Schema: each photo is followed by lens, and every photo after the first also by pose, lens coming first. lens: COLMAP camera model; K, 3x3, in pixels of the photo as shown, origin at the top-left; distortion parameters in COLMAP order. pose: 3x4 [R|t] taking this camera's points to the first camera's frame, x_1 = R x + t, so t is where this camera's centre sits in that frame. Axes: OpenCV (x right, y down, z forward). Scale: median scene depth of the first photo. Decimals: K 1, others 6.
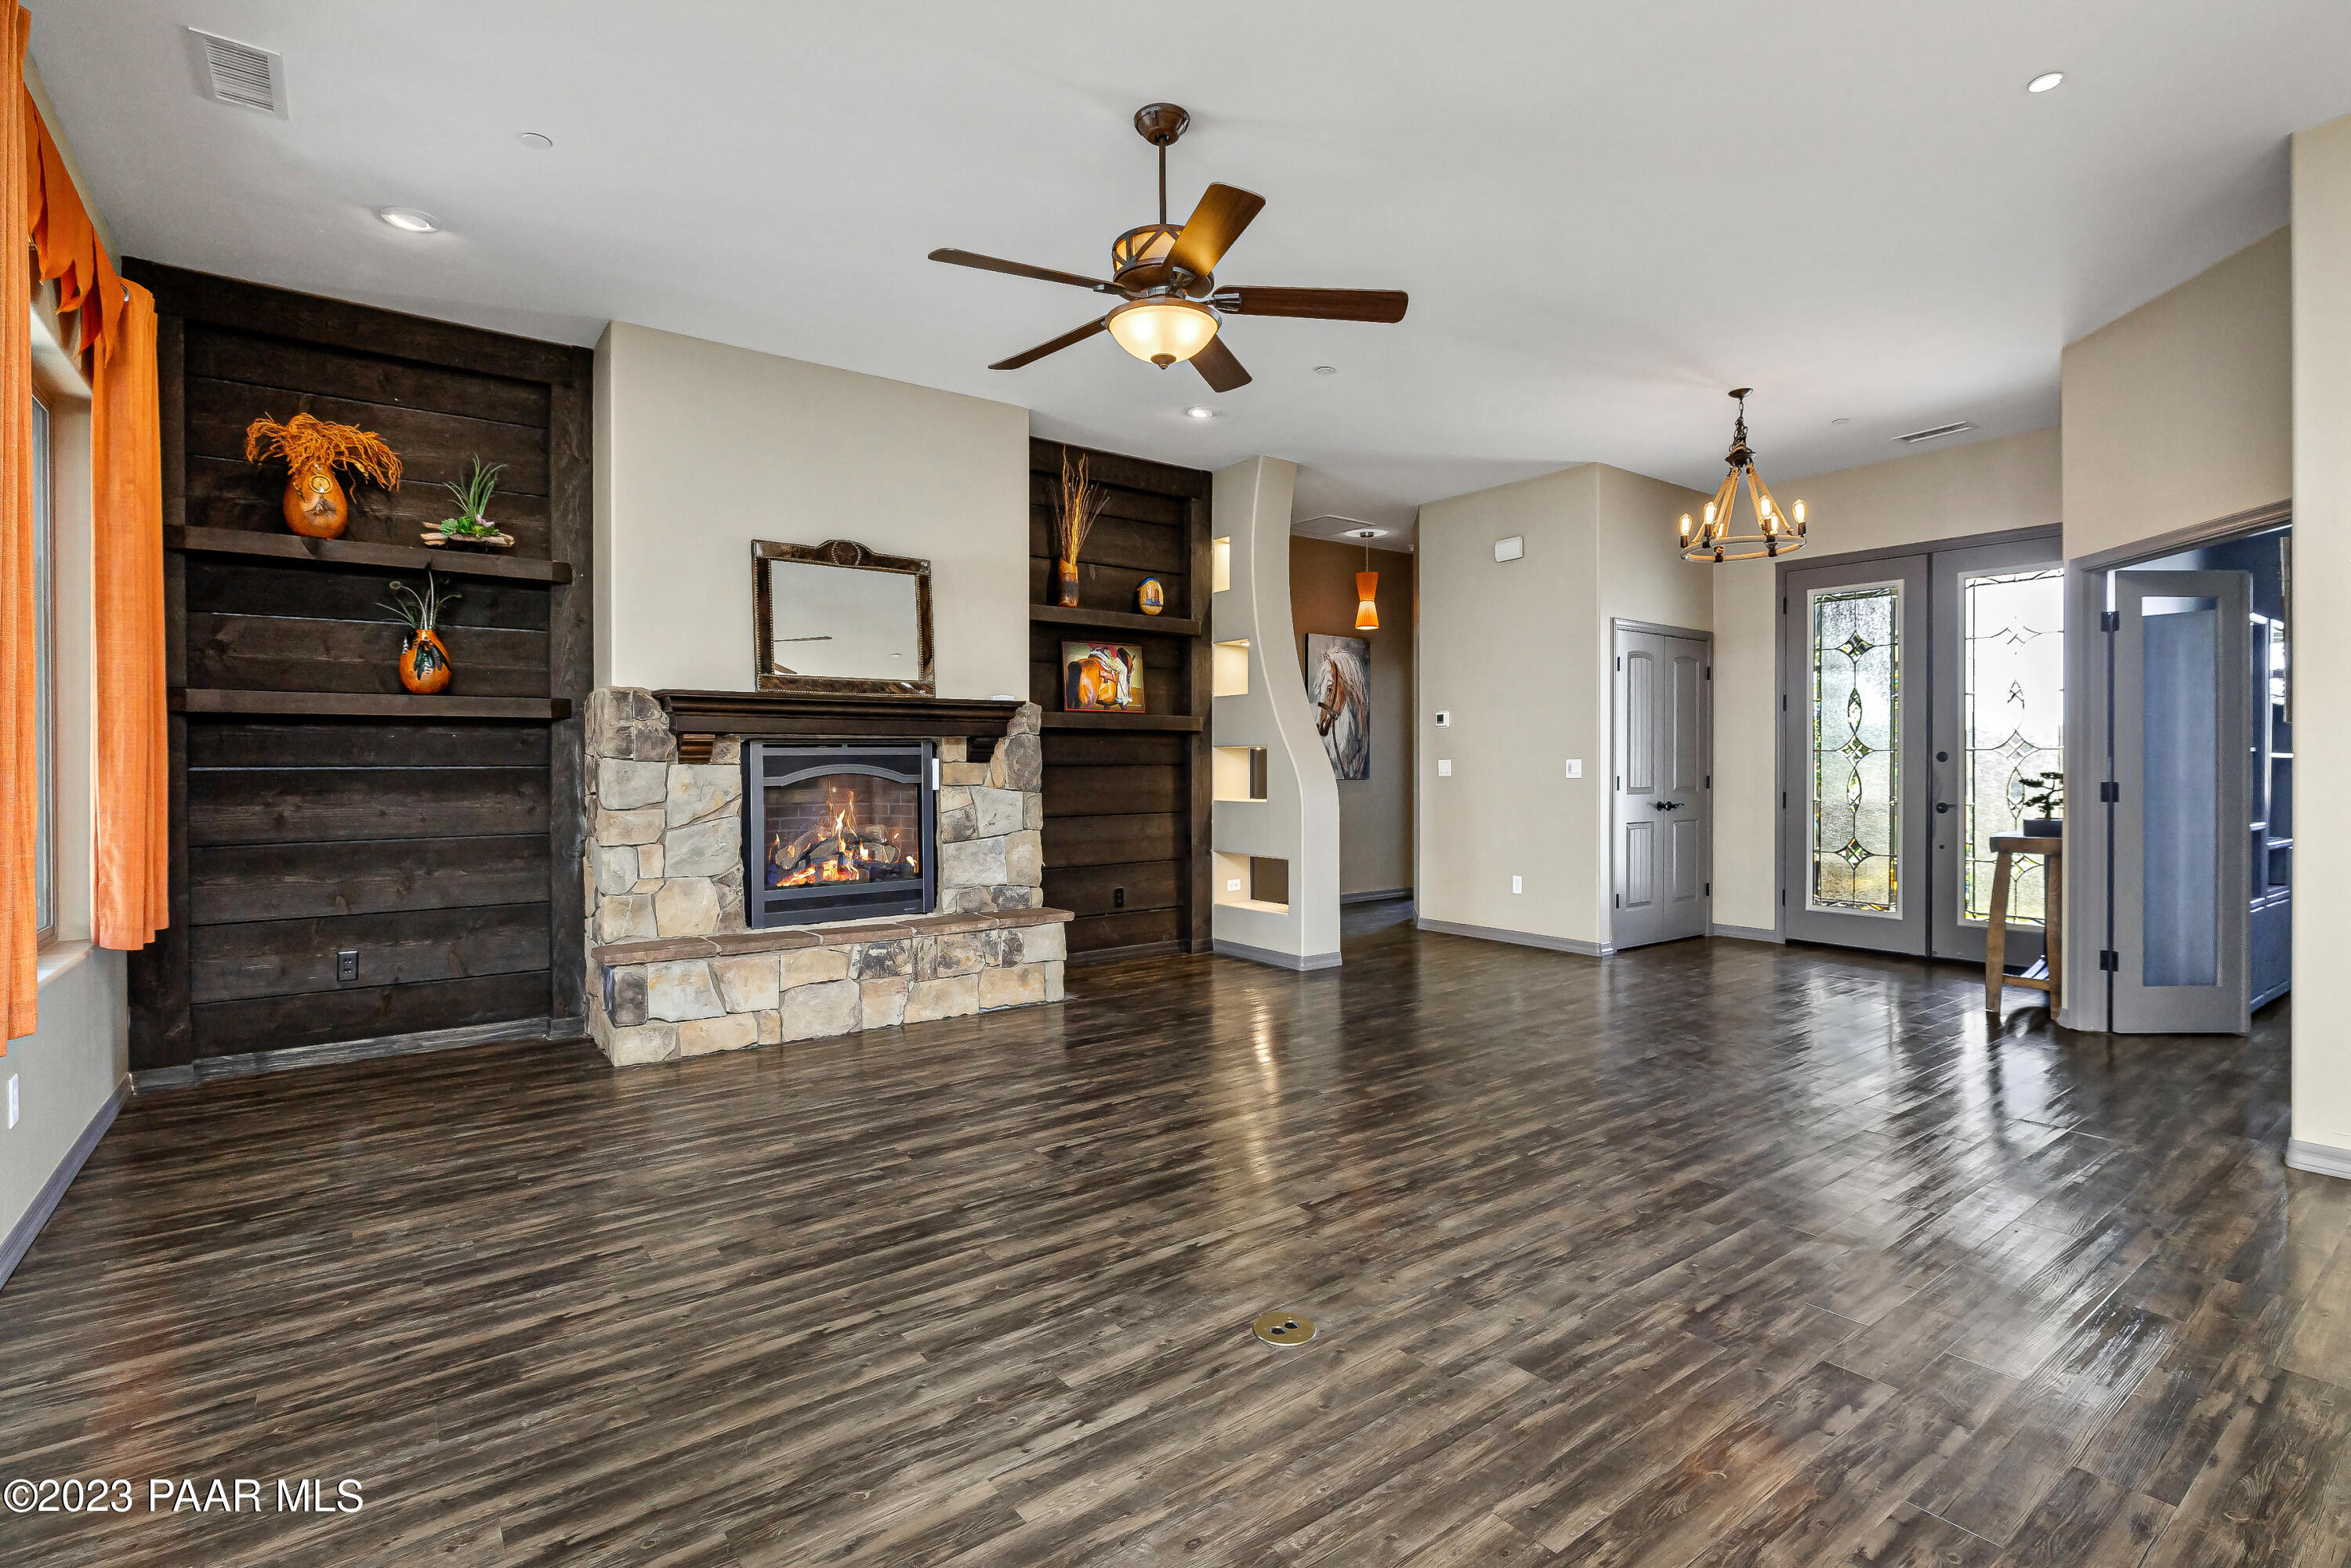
lens RADIAL K [[1145.5, 0, 1246.4], [0, 1145.5, 782.2], [0, 0, 1]] dist [-0.003562, -0.000468]
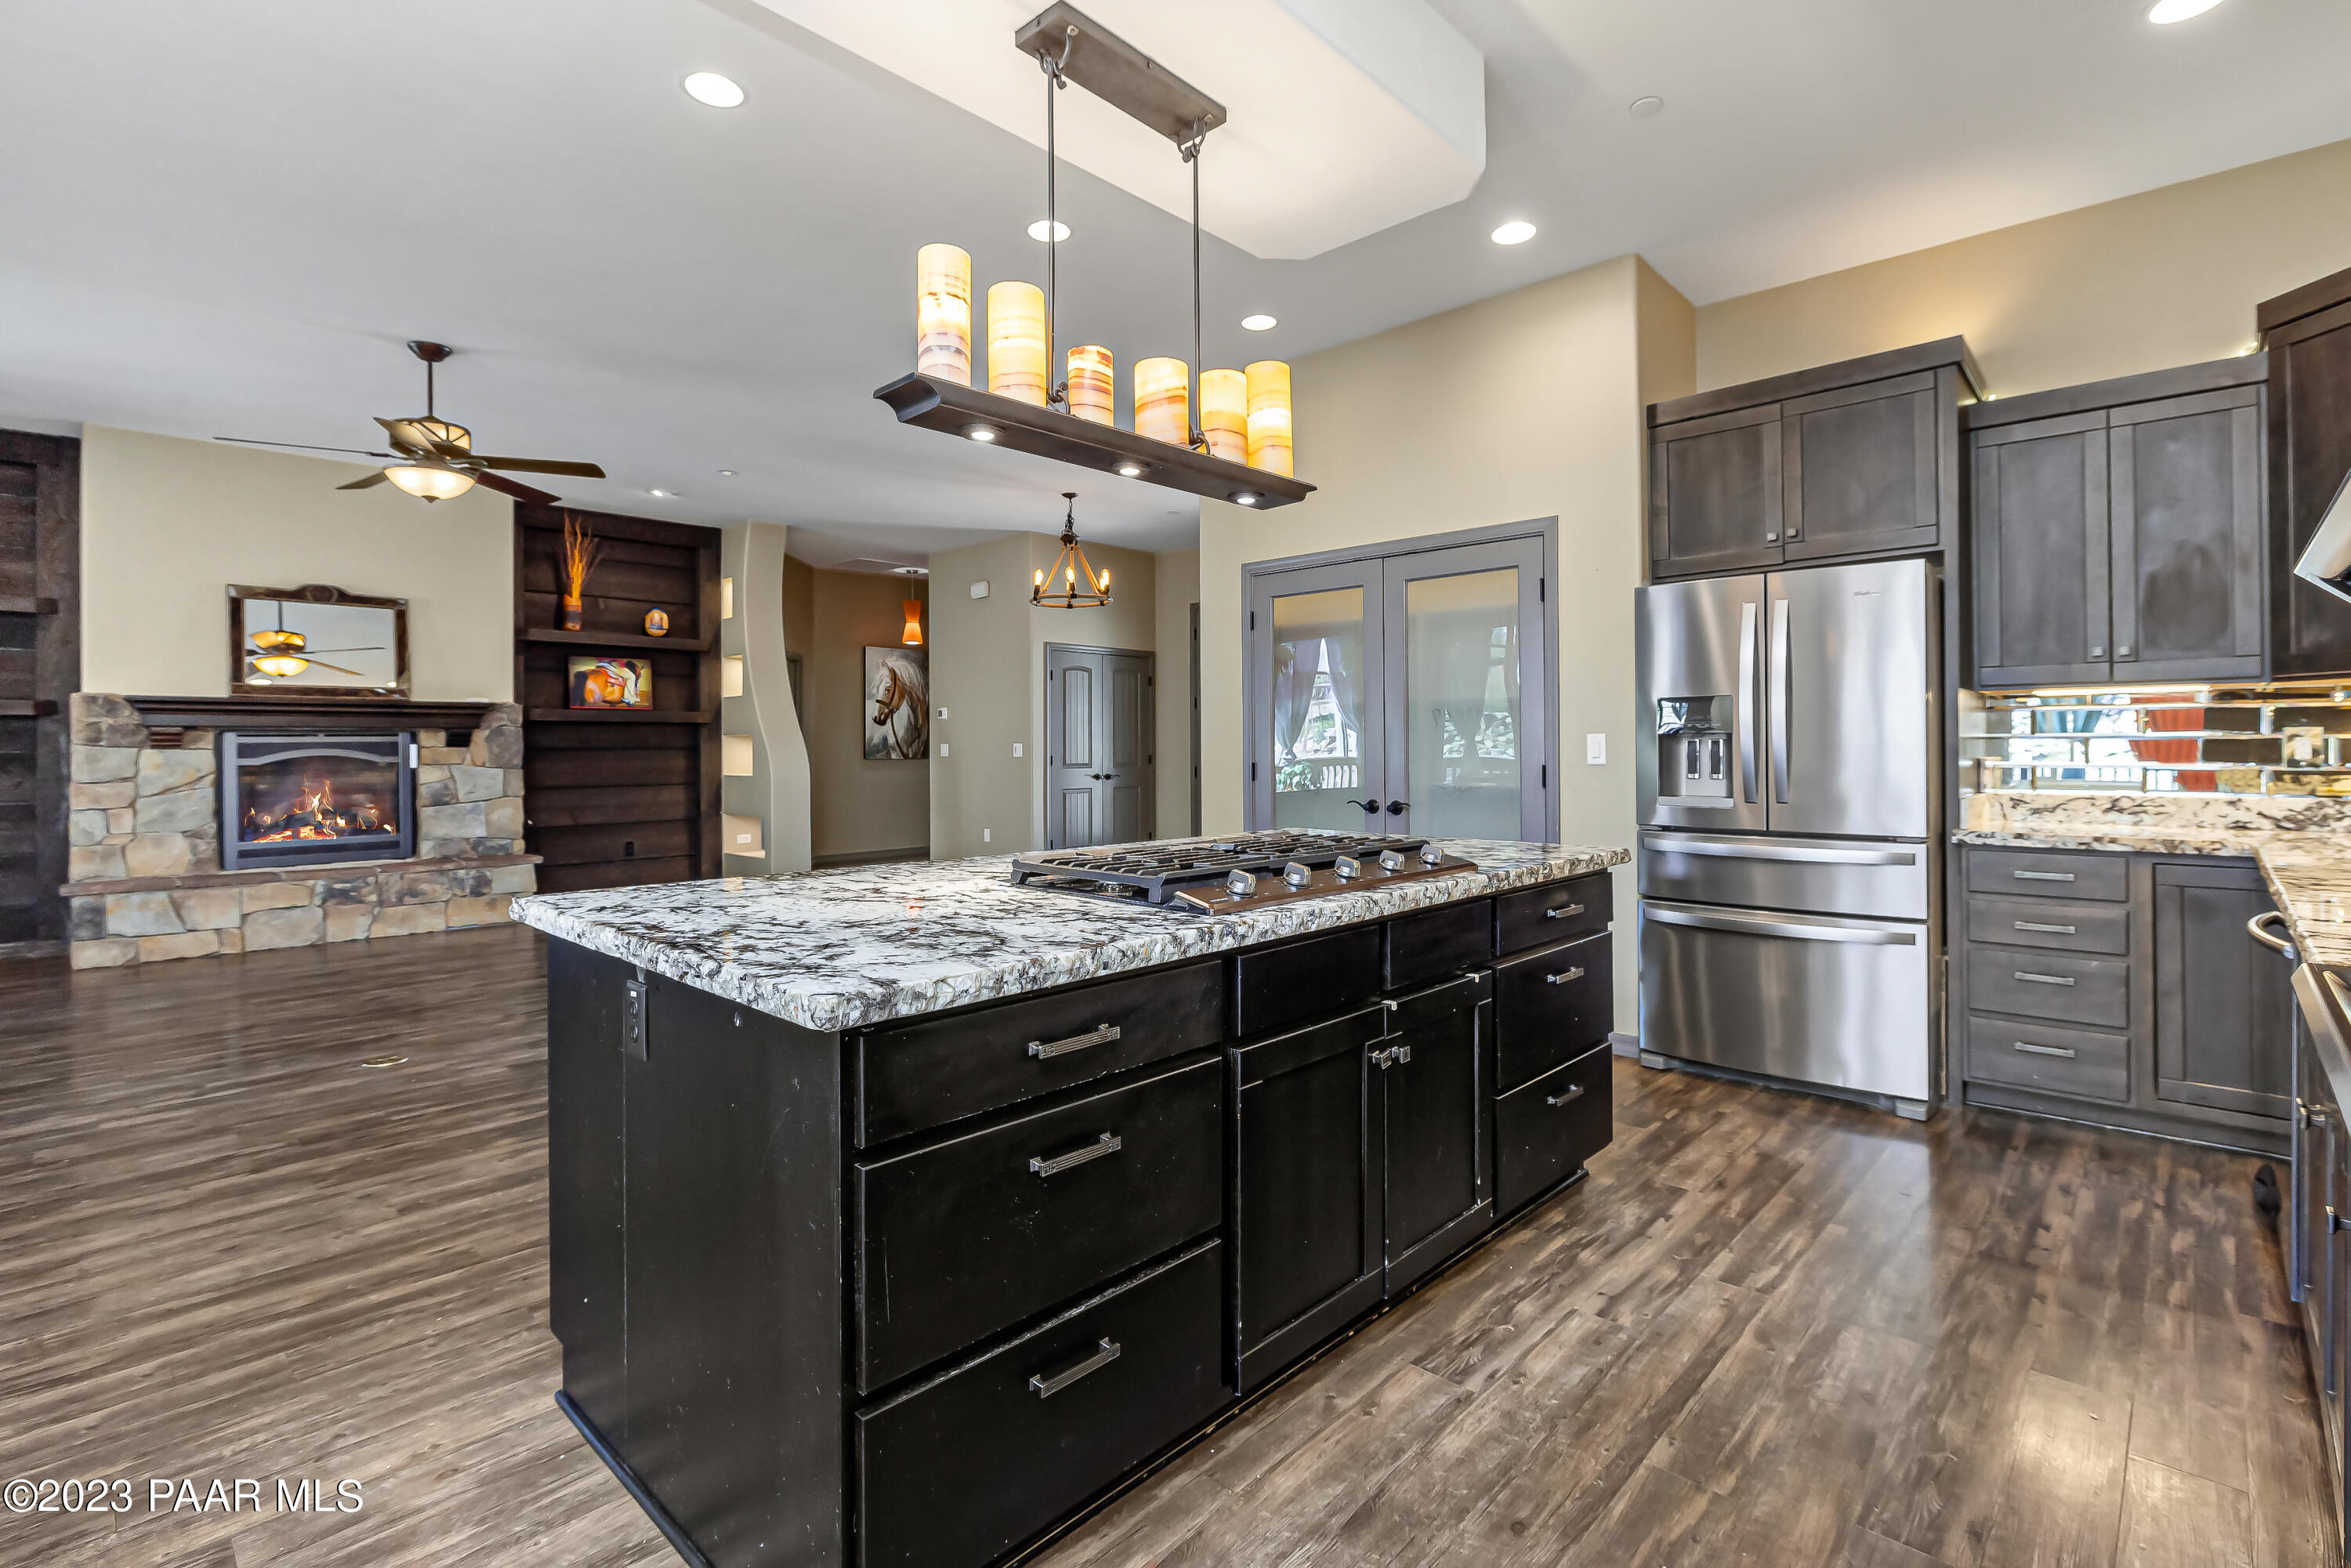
lens RADIAL K [[1008.7, 0, 1243.1], [0, 1008.7, 755.7], [0, 0, 1]] dist [0.005601, 0.000533]
pose [[0.983485, -0.001067, 0.180985, 0.474380], [0.001867, 0.999989, -0.004253, -0.000516], [-0.180979, 0.004521, 0.983477, -0.356368]]
